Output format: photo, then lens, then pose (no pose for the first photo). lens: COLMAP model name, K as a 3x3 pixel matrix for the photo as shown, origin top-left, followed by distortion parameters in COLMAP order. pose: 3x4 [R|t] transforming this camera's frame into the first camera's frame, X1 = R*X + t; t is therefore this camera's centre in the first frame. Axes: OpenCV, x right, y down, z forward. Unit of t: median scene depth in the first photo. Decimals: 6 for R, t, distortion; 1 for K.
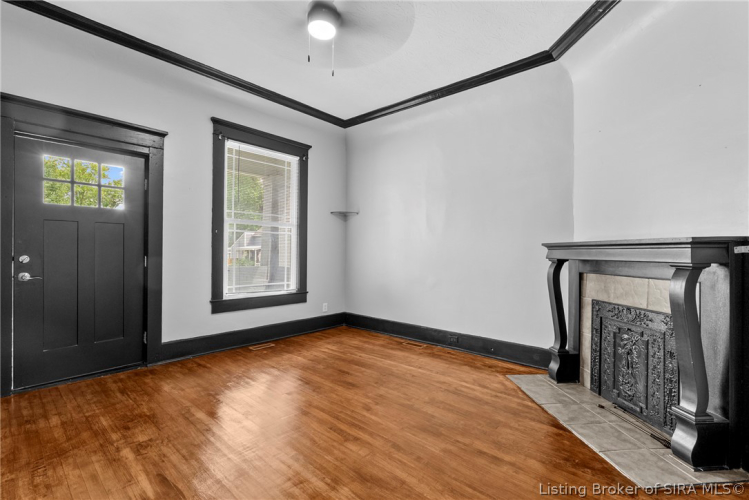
lens RADIAL K [[342.8, 0, 373.8], [0, 342.8, 244.8], [0, 0, 1]] dist [-0.001366, 0.000203]
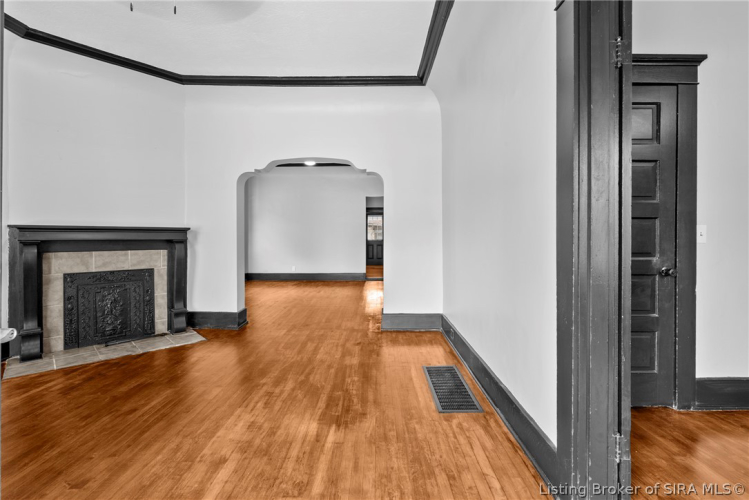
lens RADIAL K [[335.6, 0, 373.8], [0, 335.6, 238.8], [0, 0, 1]] dist [-0.001272, -0.000223]
pose [[-0.663396, -0.016364, 0.748089, -1.098035], [-0.020266, 0.999787, 0.003898, 0.013820], [-0.747994, -0.012575, -0.663587, 1.131222]]
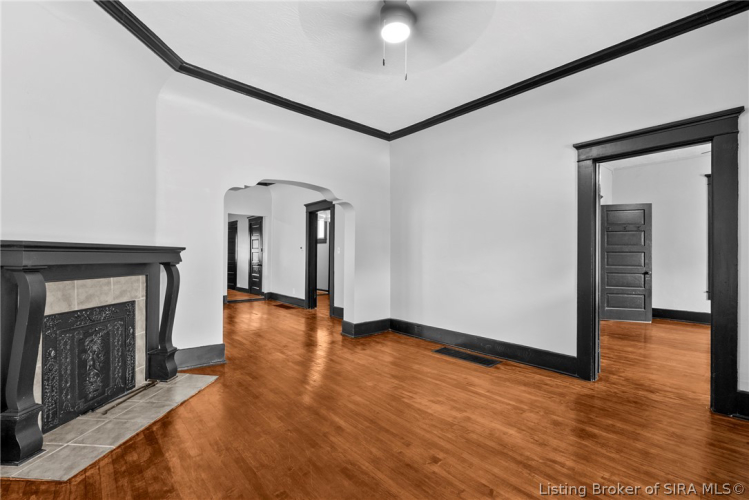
lens RADIAL K [[332.1, 0, 375.6], [0, 332.1, 254.0], [0, 0, 1]] dist [-0.003702, -0.000024]
pose [[-0.992026, -0.020082, 0.124424, -0.223327], [-0.022664, 0.999555, -0.019371, 0.019752], [-0.123979, -0.022037, -0.992040, 1.923315]]
